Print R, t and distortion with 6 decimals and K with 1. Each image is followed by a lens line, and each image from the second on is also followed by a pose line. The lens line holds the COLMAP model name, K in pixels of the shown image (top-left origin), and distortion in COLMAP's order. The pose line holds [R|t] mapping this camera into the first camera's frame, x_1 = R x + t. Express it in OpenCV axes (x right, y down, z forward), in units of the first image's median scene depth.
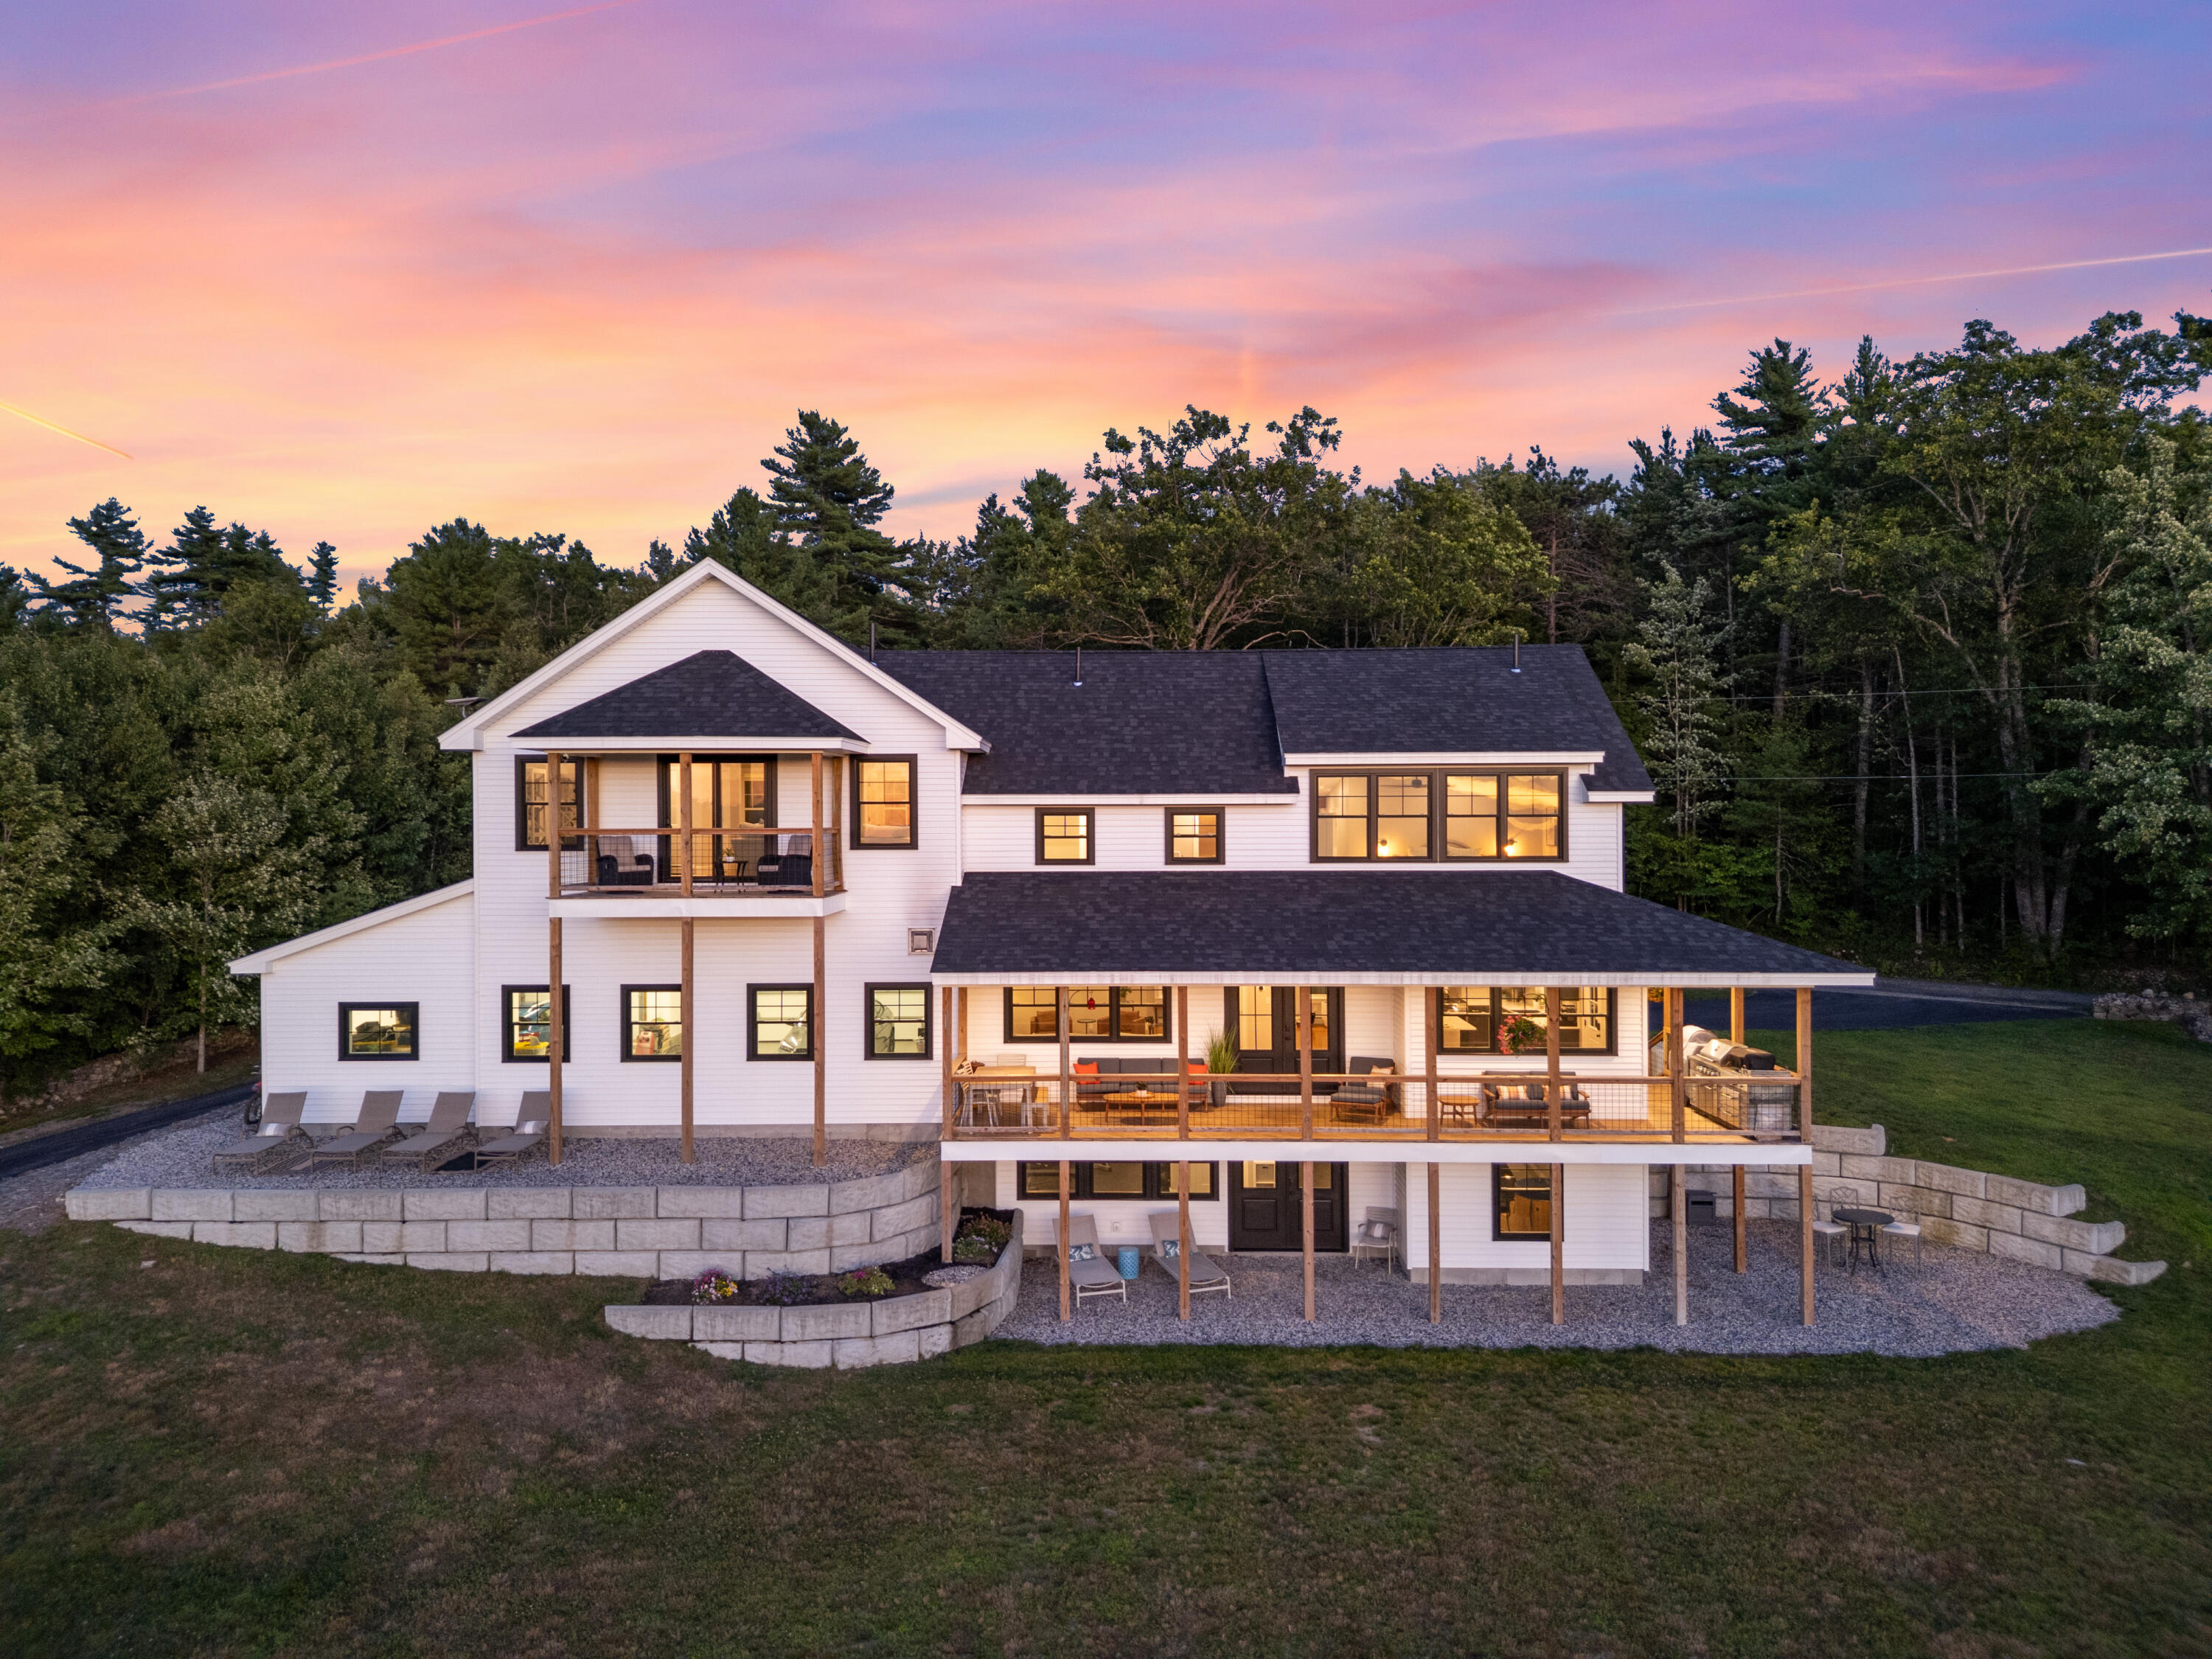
lens RADIAL K [[1511.5, 0, 1143.2], [0, 1511.5, 827.2], [0, 0, 1]] dist [0.008249, -0.003205]
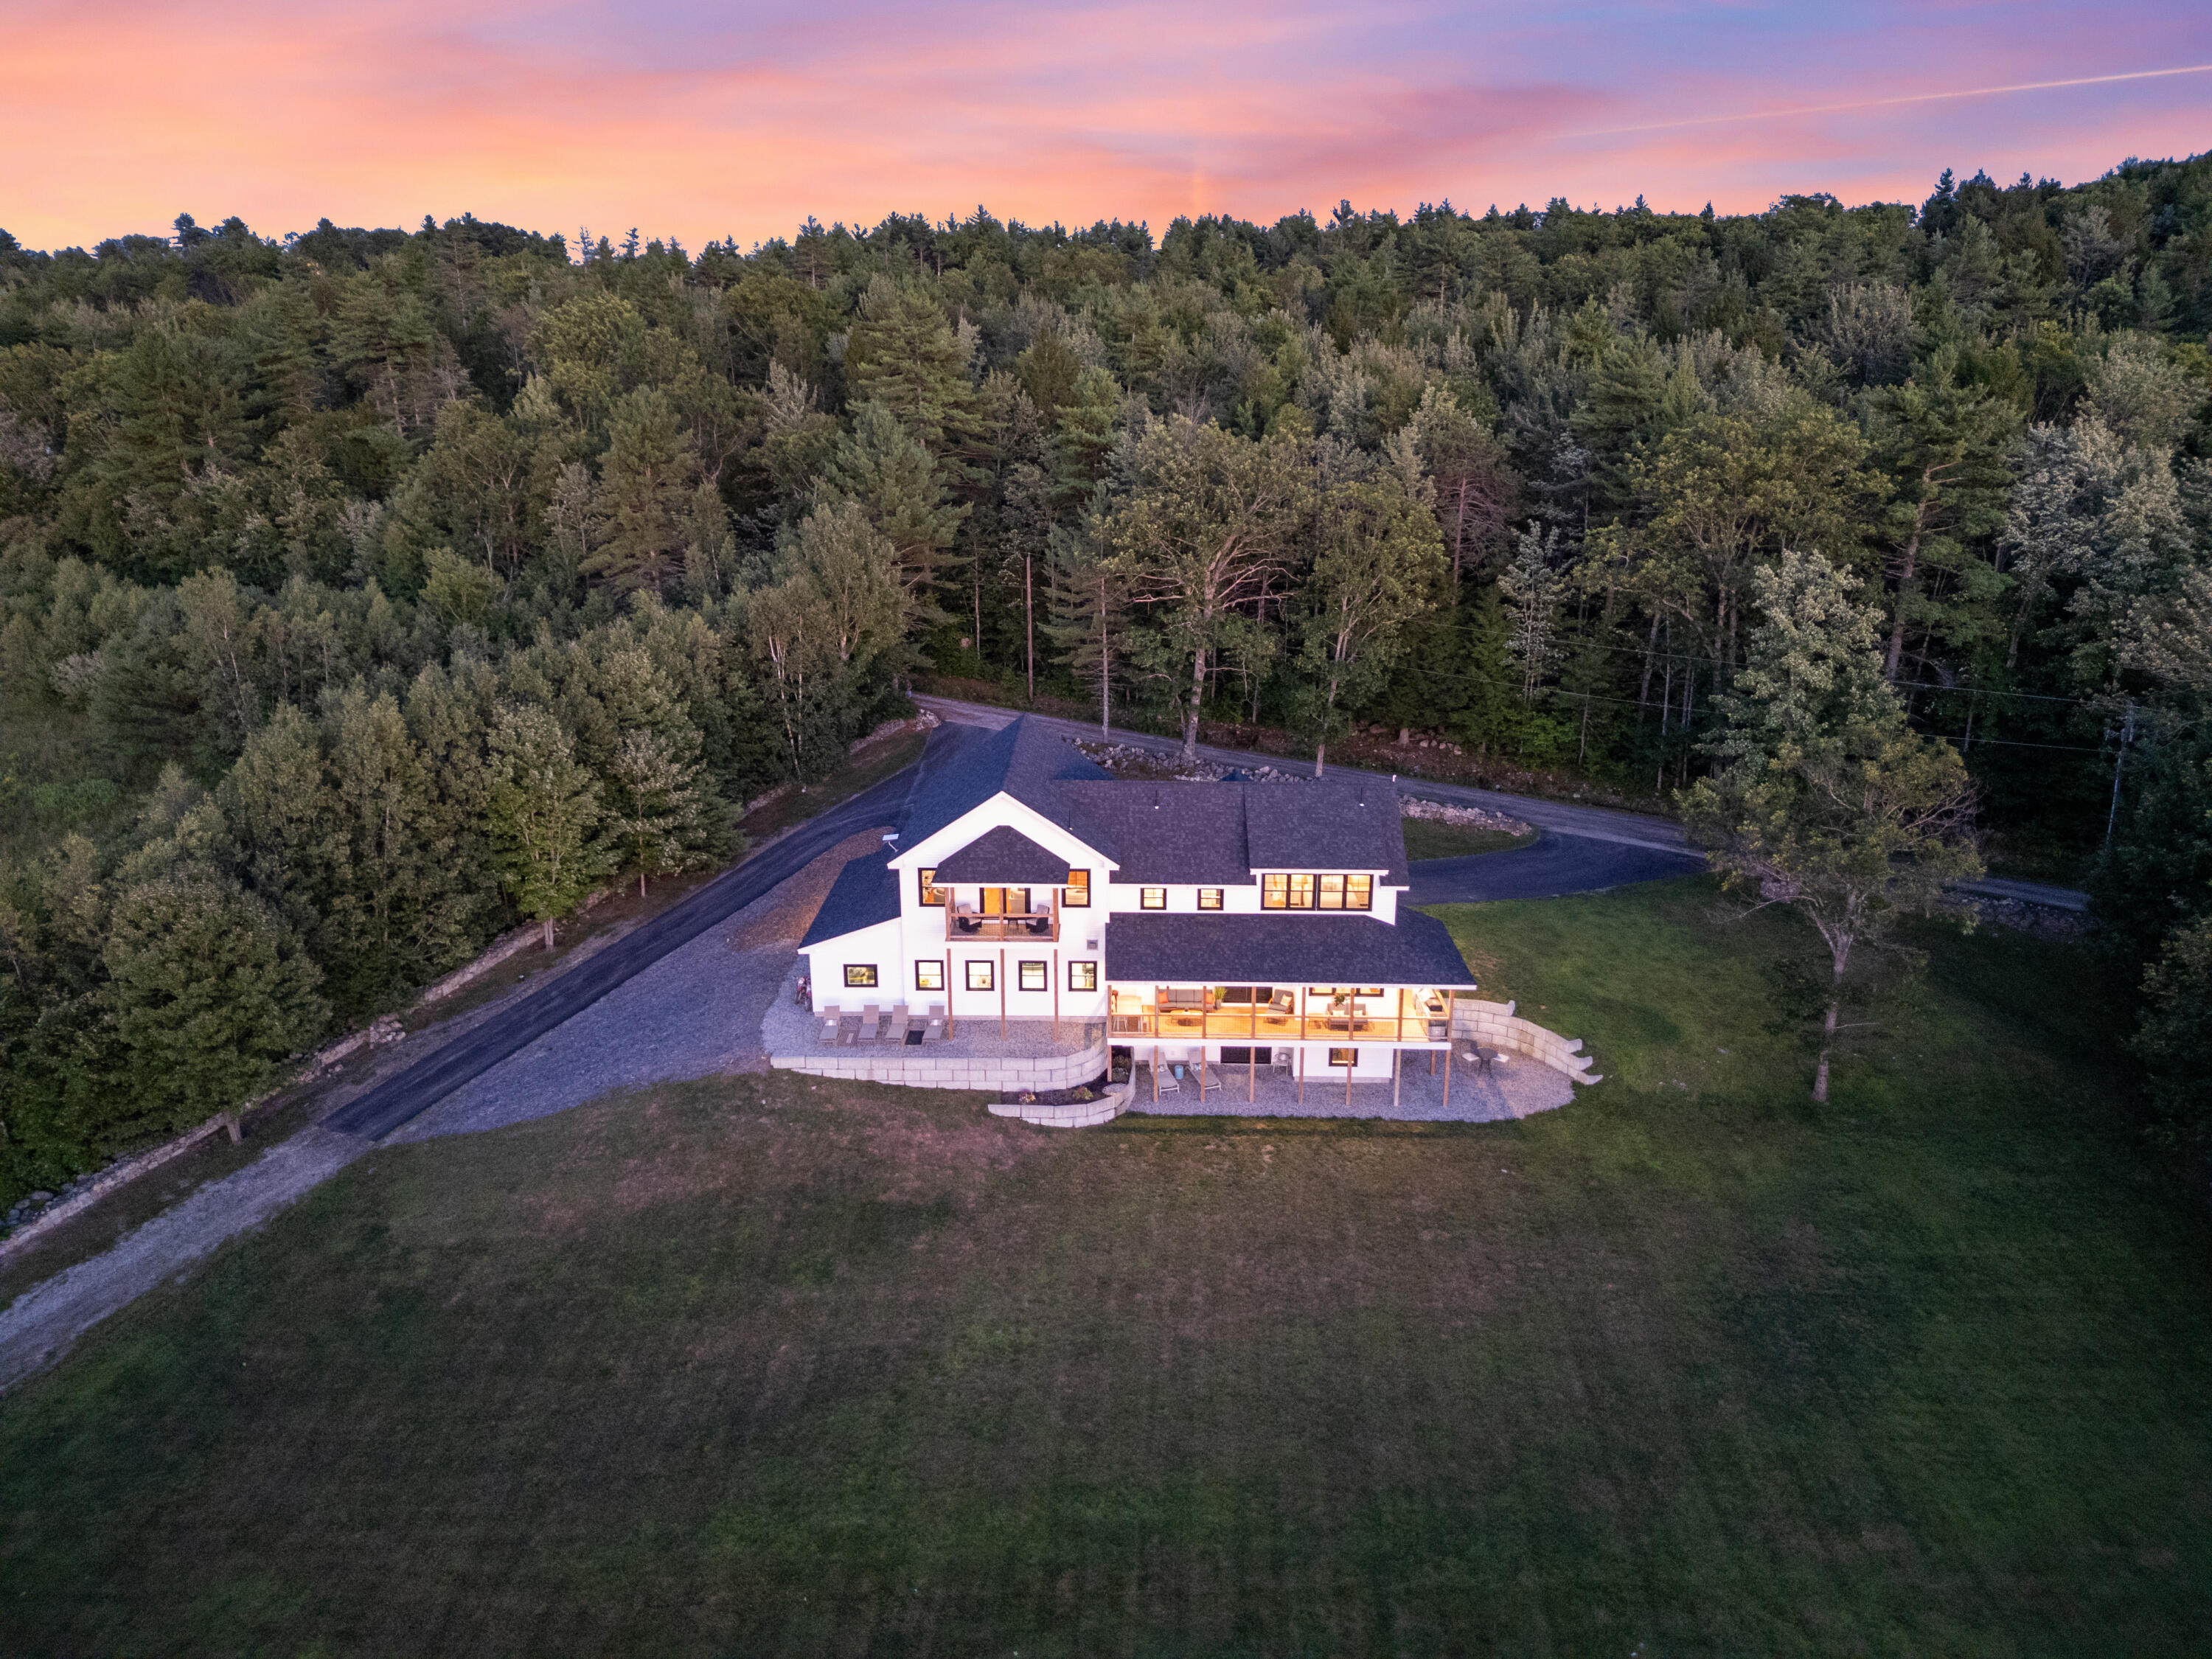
lens RADIAL K [[1511.5, 0, 1143.2], [0, 1511.5, 827.2], [0, 0, 1]] dist [0.008249, -0.003205]
pose [[0.999913, 0.010130, 0.008452, -0.099457], [-0.012252, 0.950590, 0.310207, -0.910912], [-0.004892, -0.310283, 0.950632, -1.289814]]
